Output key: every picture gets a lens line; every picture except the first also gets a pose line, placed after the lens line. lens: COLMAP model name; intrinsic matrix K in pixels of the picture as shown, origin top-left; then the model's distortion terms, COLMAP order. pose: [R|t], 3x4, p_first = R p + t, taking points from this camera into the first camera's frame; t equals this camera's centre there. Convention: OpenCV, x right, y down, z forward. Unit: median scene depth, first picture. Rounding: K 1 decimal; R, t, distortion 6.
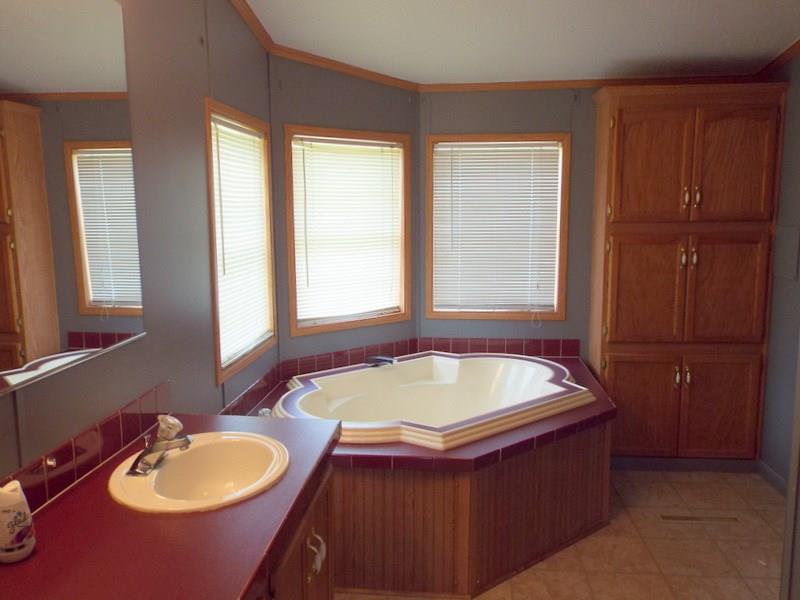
lens RADIAL K [[652.5, 0, 400.0], [0, 652.5, 300.0], [0, 0, 1]] dist [0.000169, 0.001961]
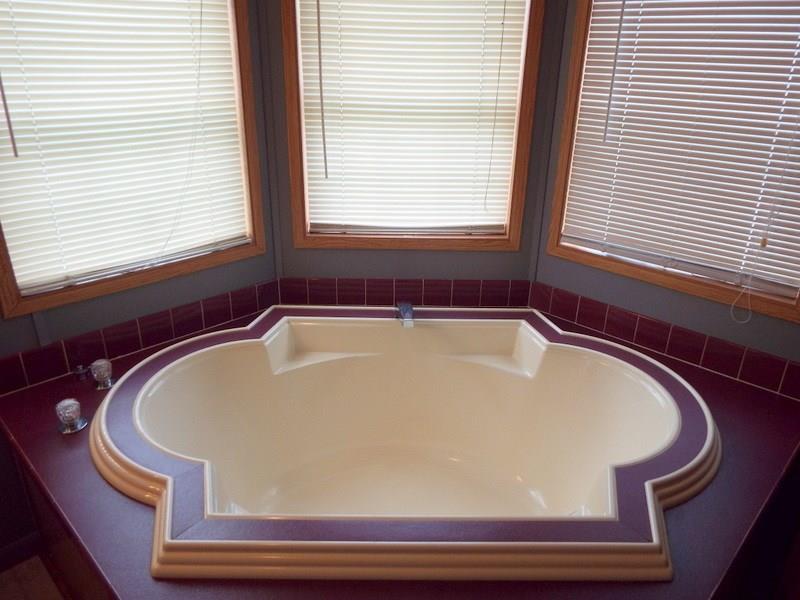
lens RADIAL K [[601.2, 0, 400.0], [0, 601.2, 300.0], [0, 0, 1]] dist [-0.009267, 0.002764]
pose [[0.787780, 0.261348, -0.557763, 0.257270], [-0.111506, 0.951071, 0.288148, -0.077104], [0.605780, -0.164803, 0.778377, 0.495594]]
